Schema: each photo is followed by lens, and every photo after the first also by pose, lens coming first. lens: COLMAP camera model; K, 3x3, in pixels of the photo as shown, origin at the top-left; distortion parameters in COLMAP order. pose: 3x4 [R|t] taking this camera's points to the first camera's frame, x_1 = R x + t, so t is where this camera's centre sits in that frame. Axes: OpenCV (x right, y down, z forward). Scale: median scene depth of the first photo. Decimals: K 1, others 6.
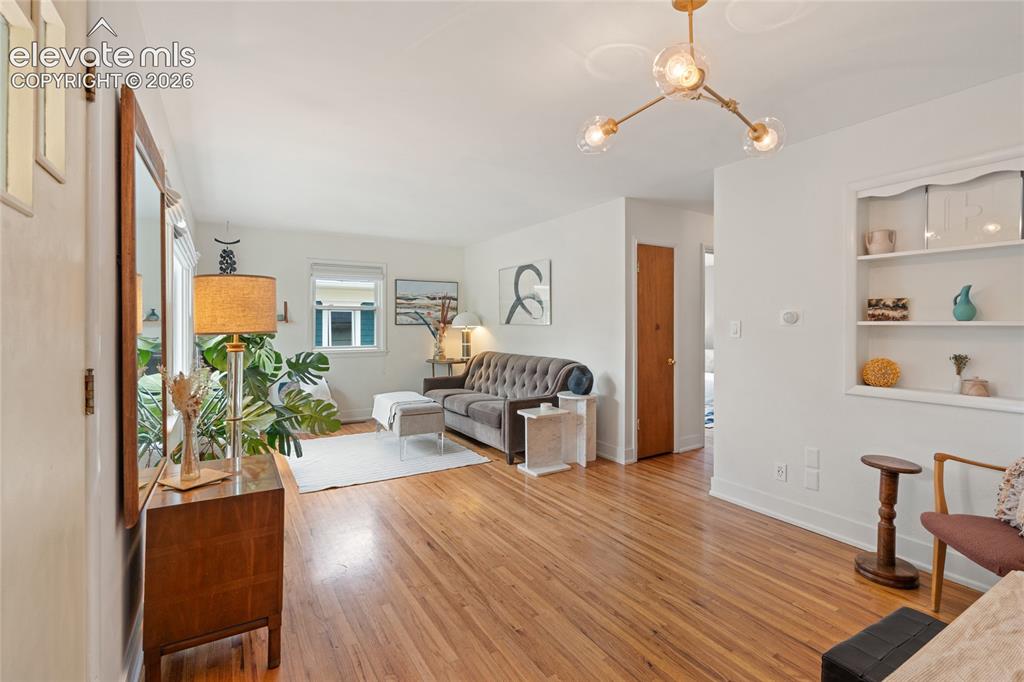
lens RADIAL K [[459.1, 0, 511.8], [0, 459.1, 332.4], [0, 0, 1]] dist [-0.007984, 0.002545]
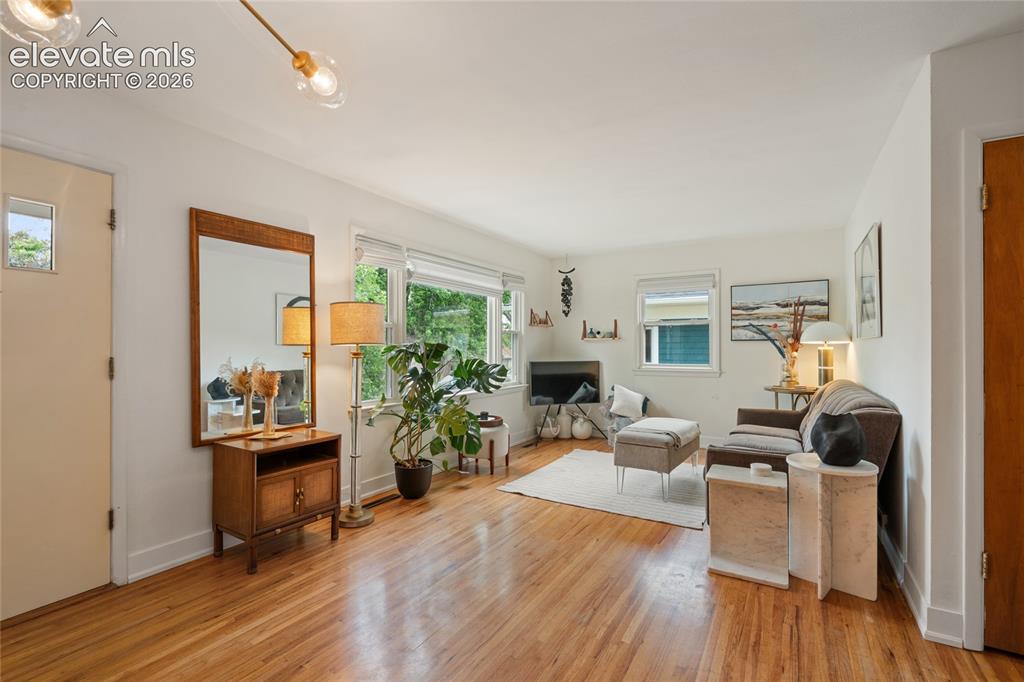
lens RADIAL K [[459.1, 0, 519.8], [0, 459.1, 344.8], [0, 0, 1]] dist [-0.007984, 0.002545]
pose [[0.467632, -0.002392, -0.883920, 0.312852], [-0.013144, 0.999867, -0.009660, 0.003641], [0.883826, 0.016135, 0.467538, 0.288887]]
